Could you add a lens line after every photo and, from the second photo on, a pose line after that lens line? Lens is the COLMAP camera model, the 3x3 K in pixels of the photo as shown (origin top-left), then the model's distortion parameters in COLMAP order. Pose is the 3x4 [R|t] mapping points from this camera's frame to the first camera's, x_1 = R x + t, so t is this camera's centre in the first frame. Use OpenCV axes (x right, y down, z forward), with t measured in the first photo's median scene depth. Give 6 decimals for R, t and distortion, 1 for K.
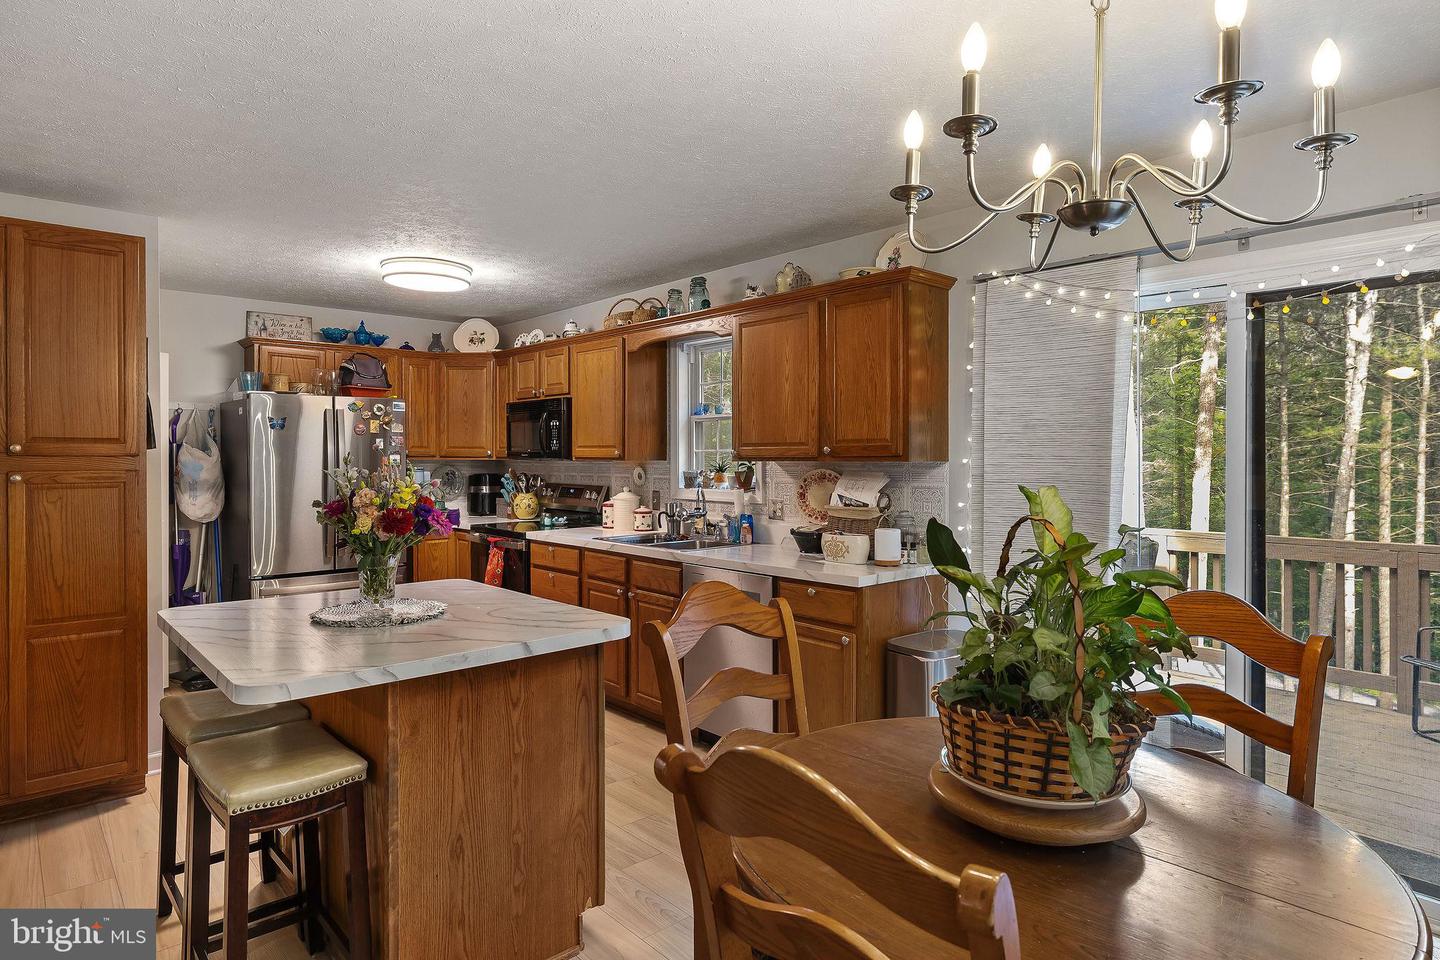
lens RADIAL K [[831.2, 0, 714.5], [0, 831.2, 465.3], [0, 0, 1]] dist [0.000782, 0.000723]
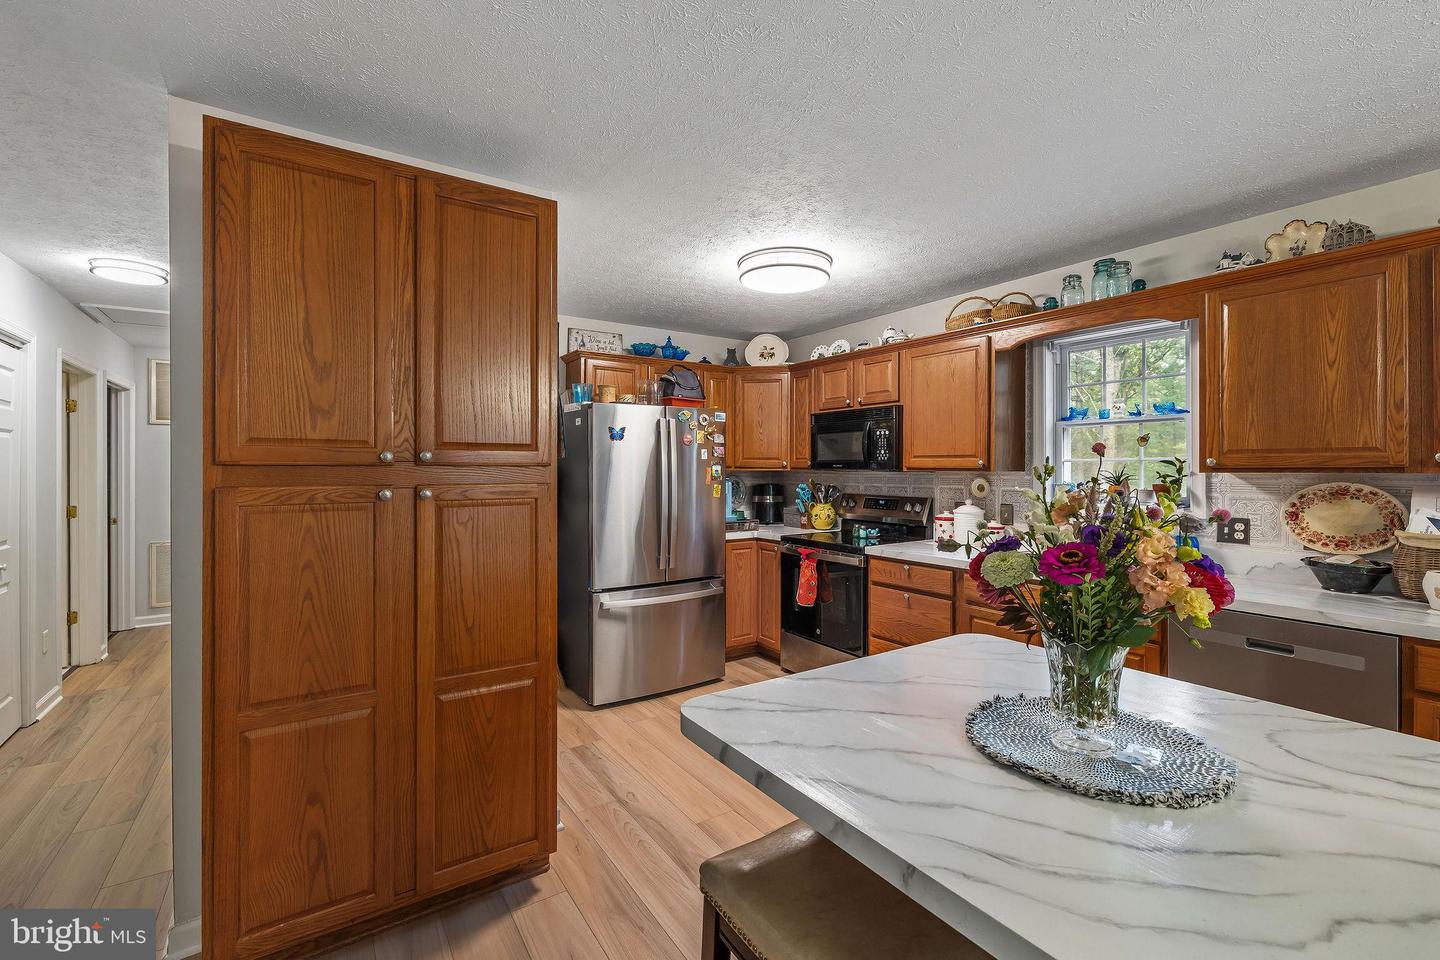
lens RADIAL K [[627.3, 0, 721.6], [0, 627.3, 469.9], [0, 0, 1]] dist [-0.002790, 0.000020]
pose [[0.991048, 0.000555, -0.133509, -0.292674], [-0.001532, 0.999973, -0.007215, -0.001909], [0.133501, 0.007355, 0.991021, 0.270996]]
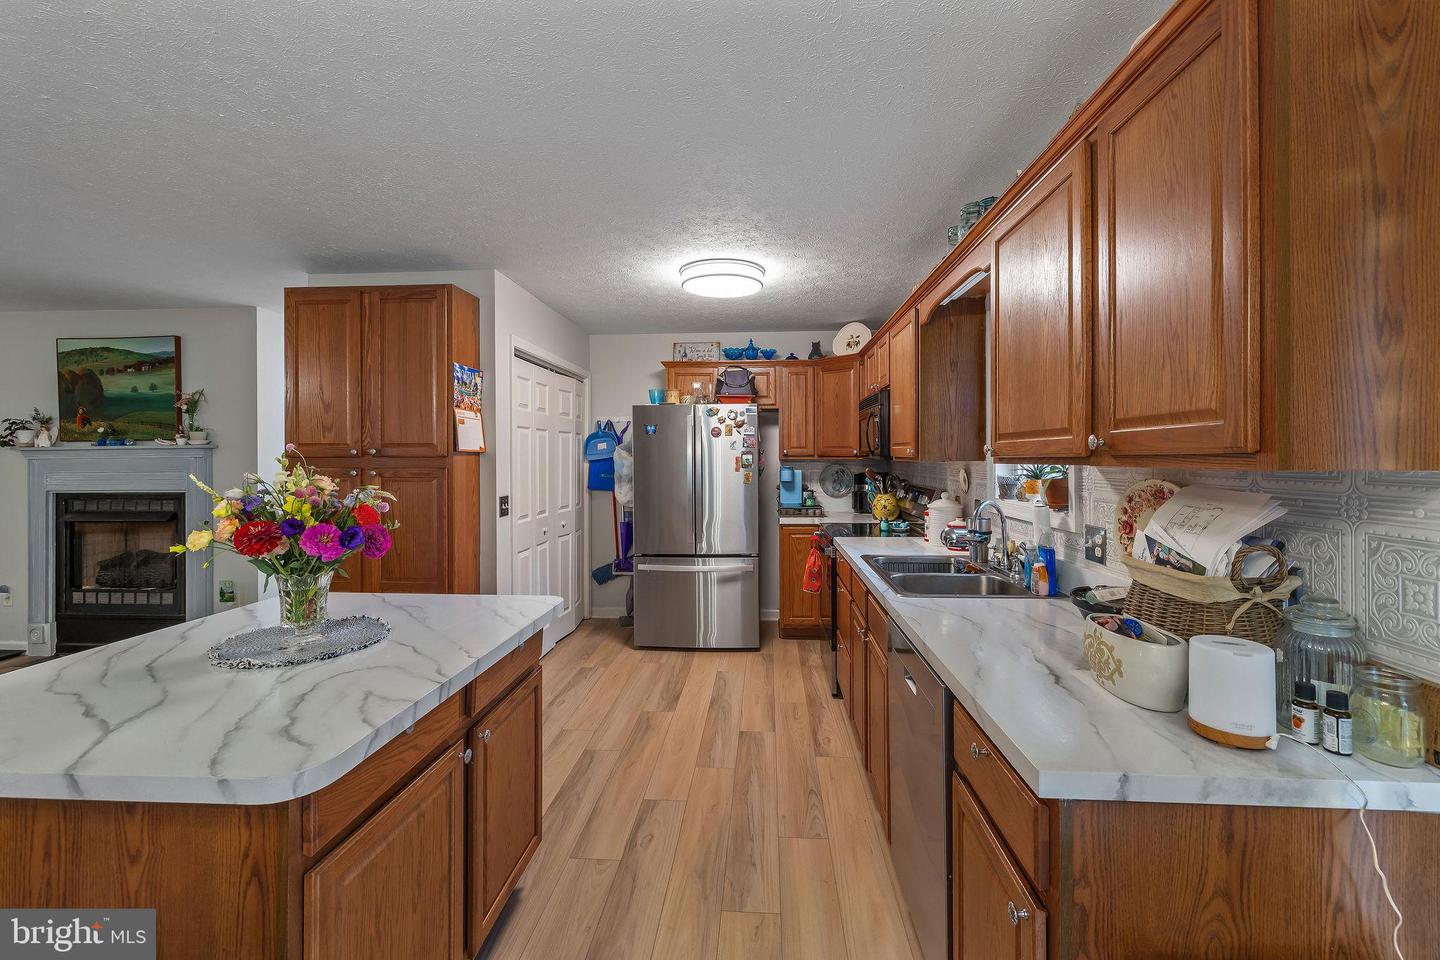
lens RADIAL K [[606.4, 0, 708.9], [0, 606.4, 457.3], [0, 0, 1]] dist [0.000543, 0.000170]
pose [[0.693234, -0.000600, -0.720713, 0.165519], [-0.004803, 0.999974, -0.005452, -0.004813], [0.720697, 0.007241, 0.693212, 0.428368]]
